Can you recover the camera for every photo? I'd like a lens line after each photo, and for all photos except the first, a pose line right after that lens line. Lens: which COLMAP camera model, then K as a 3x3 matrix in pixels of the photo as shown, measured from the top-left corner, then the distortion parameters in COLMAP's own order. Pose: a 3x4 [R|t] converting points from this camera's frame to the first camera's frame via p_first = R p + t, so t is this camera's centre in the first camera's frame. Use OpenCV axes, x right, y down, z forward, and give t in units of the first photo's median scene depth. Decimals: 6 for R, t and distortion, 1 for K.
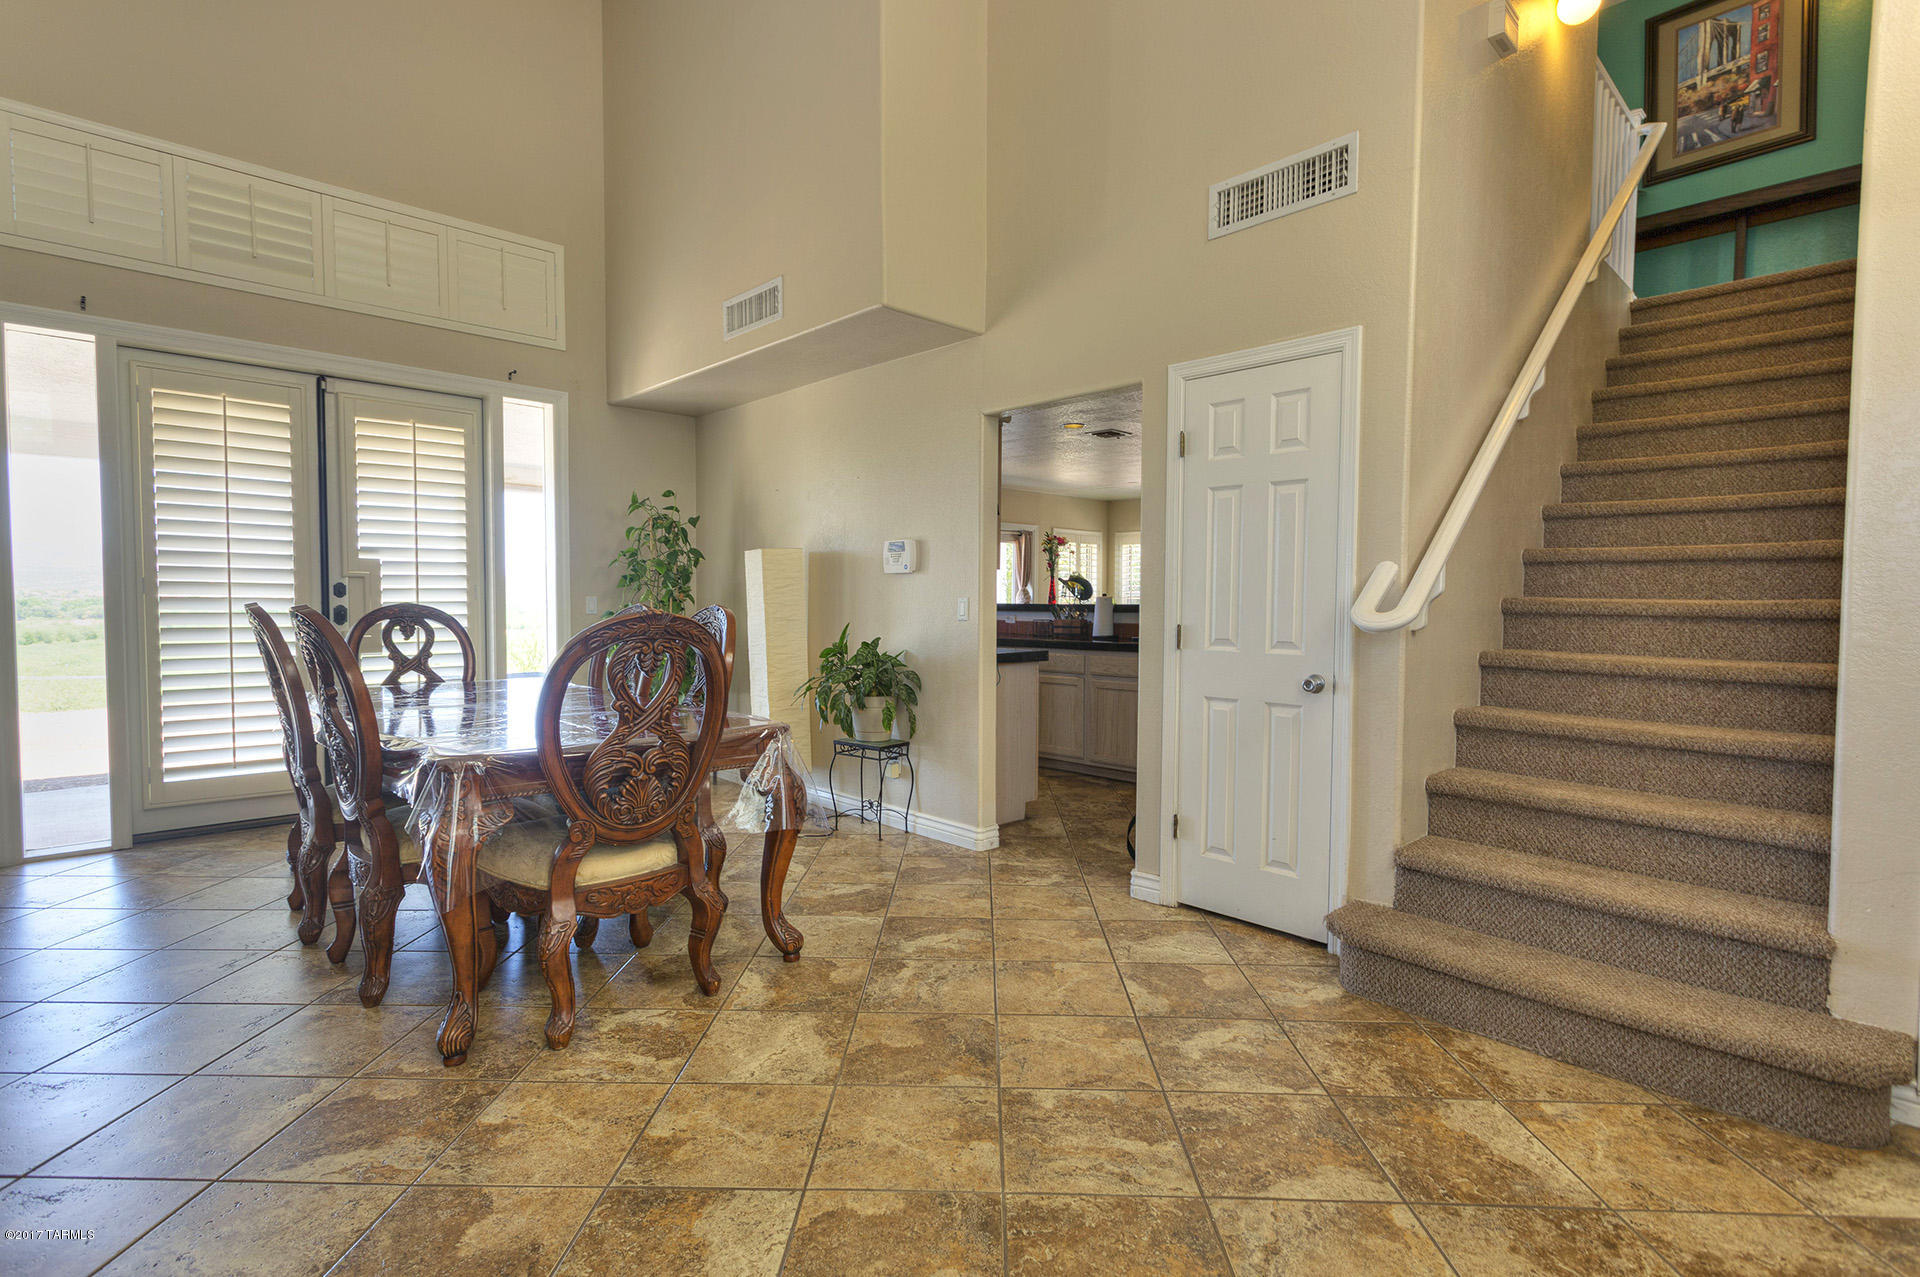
lens RADIAL K [[919.1, 0, 964.9], [0, 919.1, 634.7], [0, 0, 1]] dist [-0.000395, 0.000287]
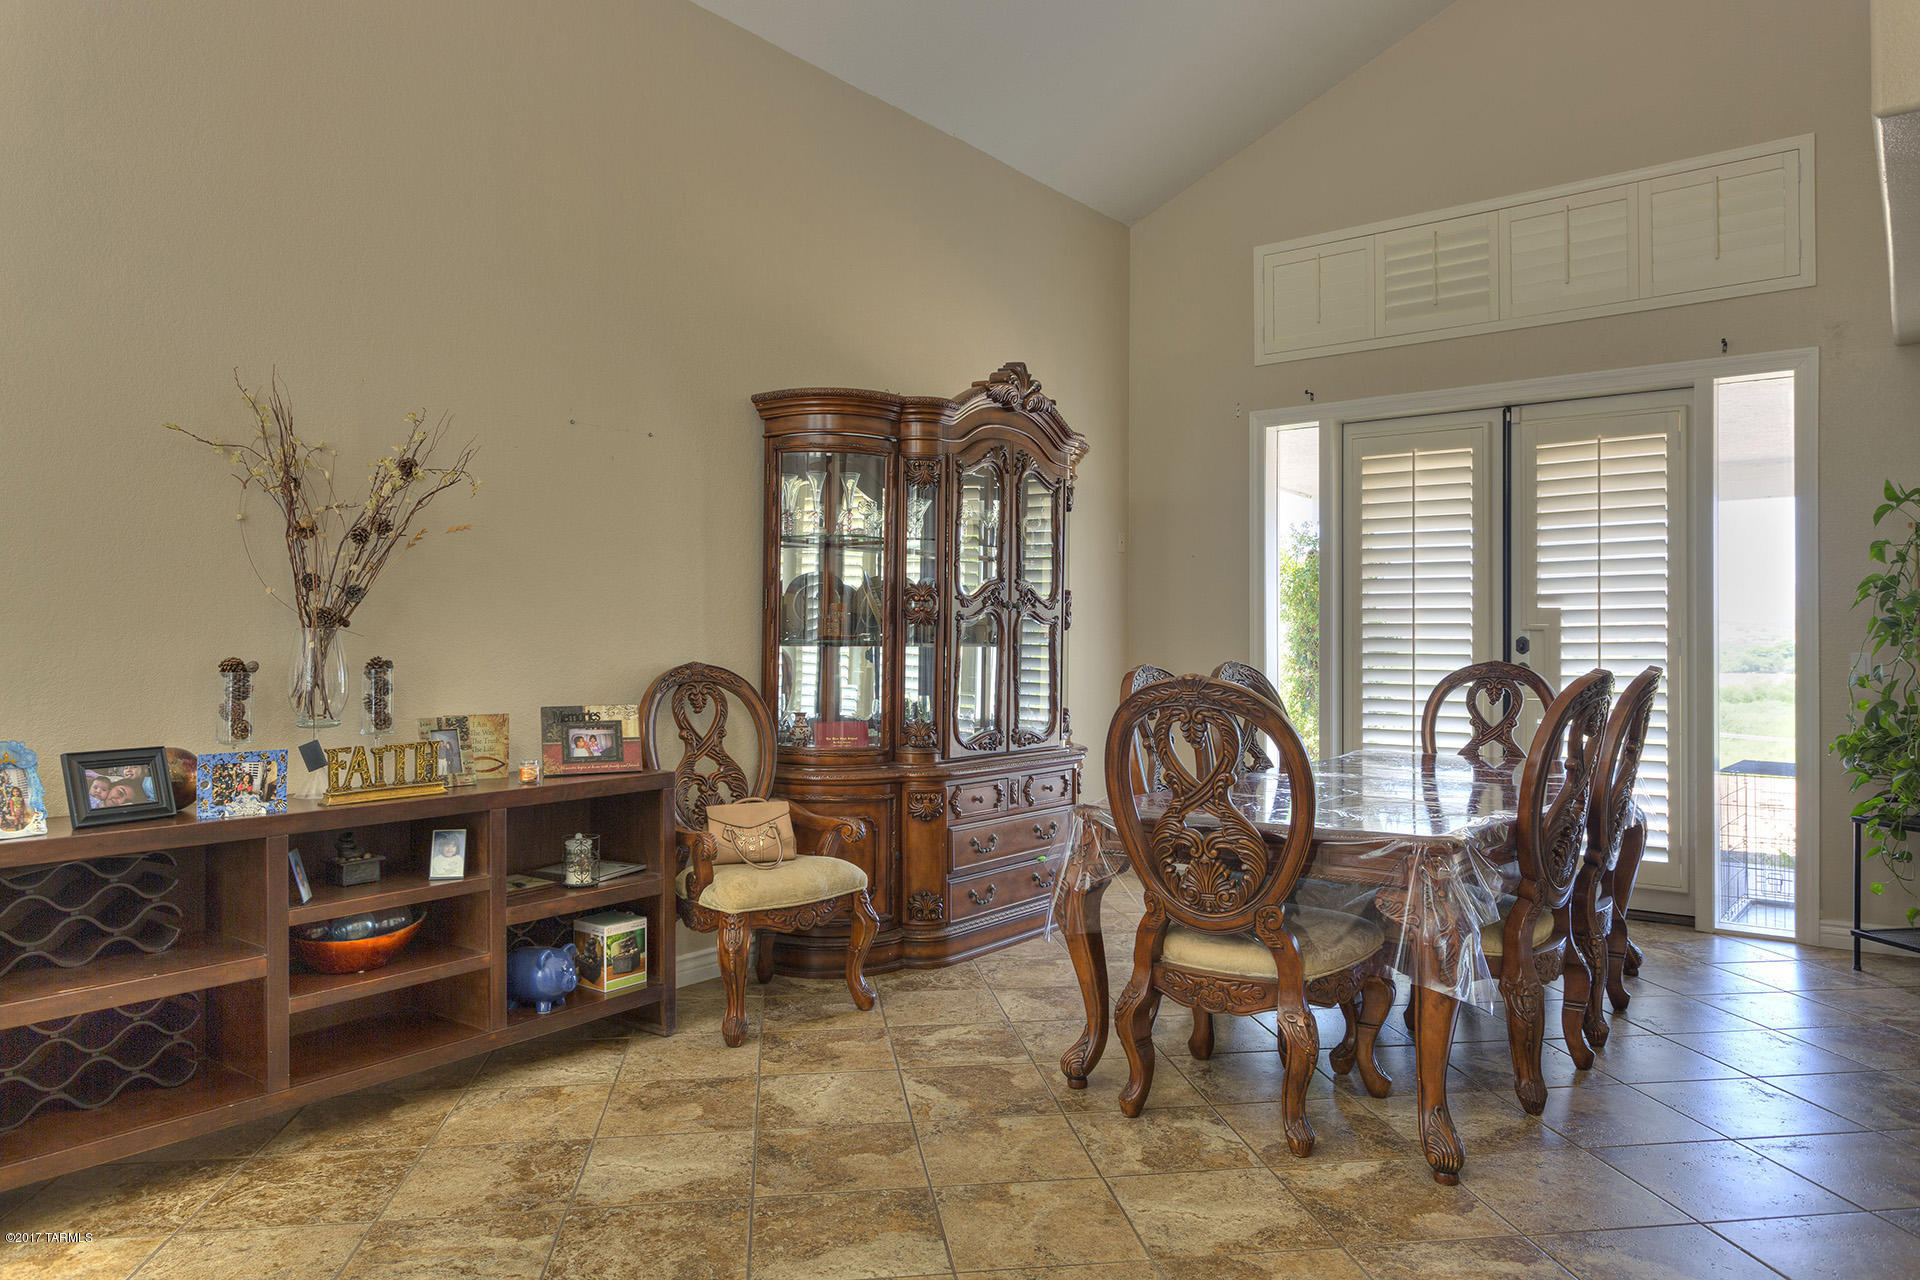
lens RADIAL K [[1263.5, 0, 964.7], [0, 1263.5, 643.2], [0, 0, 1]] dist [-0.001272, 0.000306]
pose [[0.157008, -0.002506, -0.987594, 0.548516], [-0.032979, 0.999426, -0.007779, -0.029525], [0.987047, 0.033791, 0.156835, 0.362966]]
